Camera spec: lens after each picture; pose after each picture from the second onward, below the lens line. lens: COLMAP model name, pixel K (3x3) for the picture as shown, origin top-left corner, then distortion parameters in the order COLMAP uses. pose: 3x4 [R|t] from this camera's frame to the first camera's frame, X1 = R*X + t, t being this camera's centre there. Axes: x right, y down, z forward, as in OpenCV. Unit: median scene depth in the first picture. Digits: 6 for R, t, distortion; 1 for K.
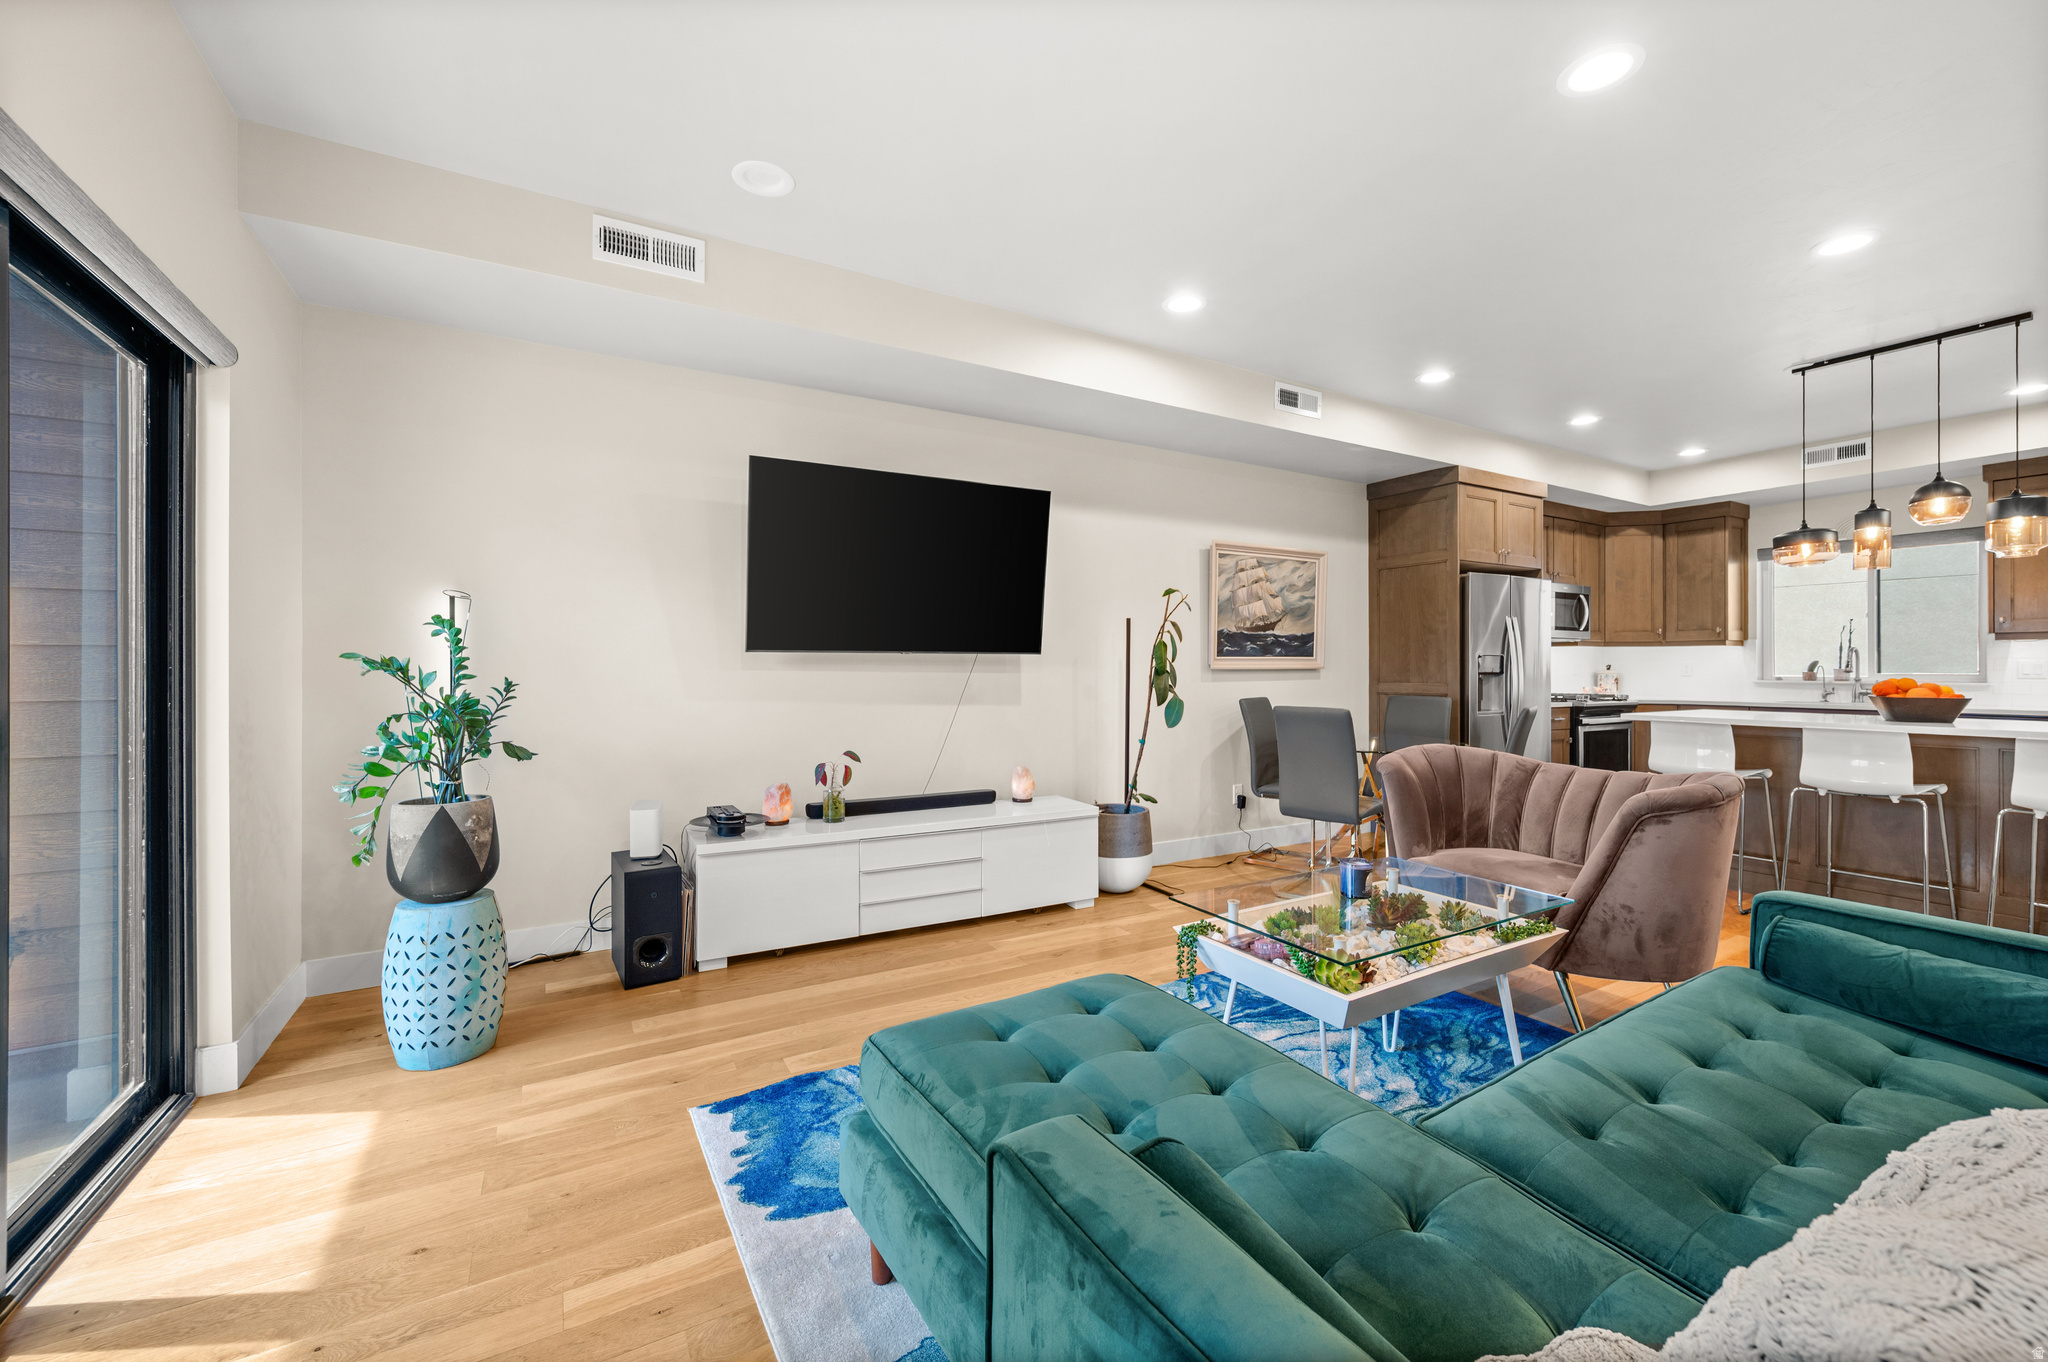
lens RADIAL K [[820.5, 0, 1032.0], [0, 820.5, 666.3], [0, 0, 1]] dist [-0.000450, 0.000092]
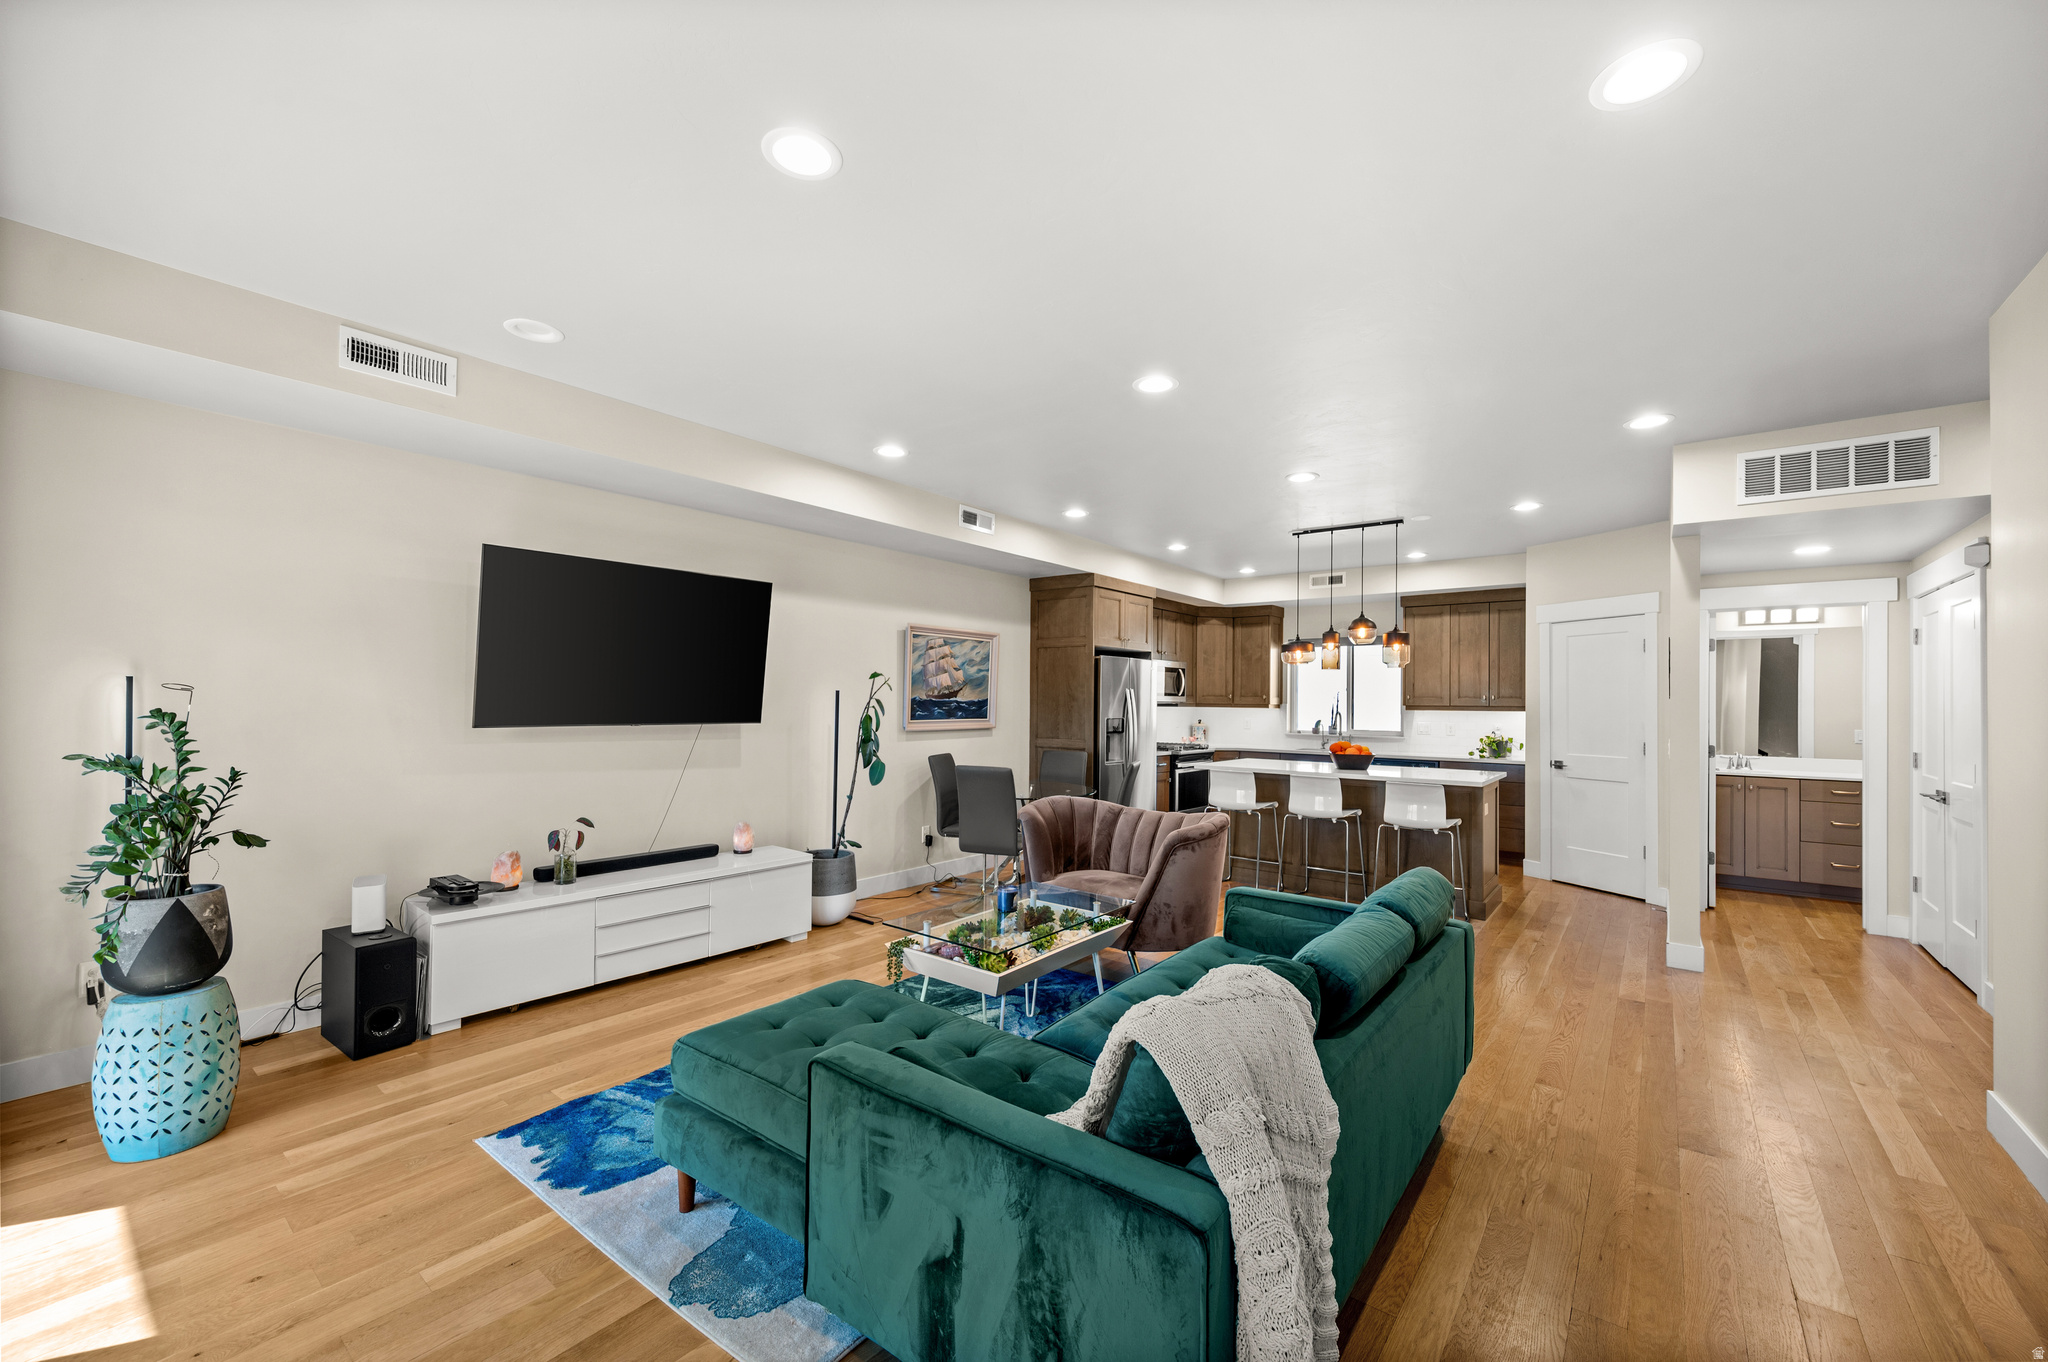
lens RADIAL K [[807.8, 0, 1025.8], [0, 807.8, 692.8], [0, 0, 1]] dist [-0.000924, -0.000155]
pose [[0.931245, 0.013083, 0.364159, -0.068263], [-0.010342, 0.999902, -0.009477, -0.061433], [-0.364247, 0.005059, 0.931289, -0.228084]]
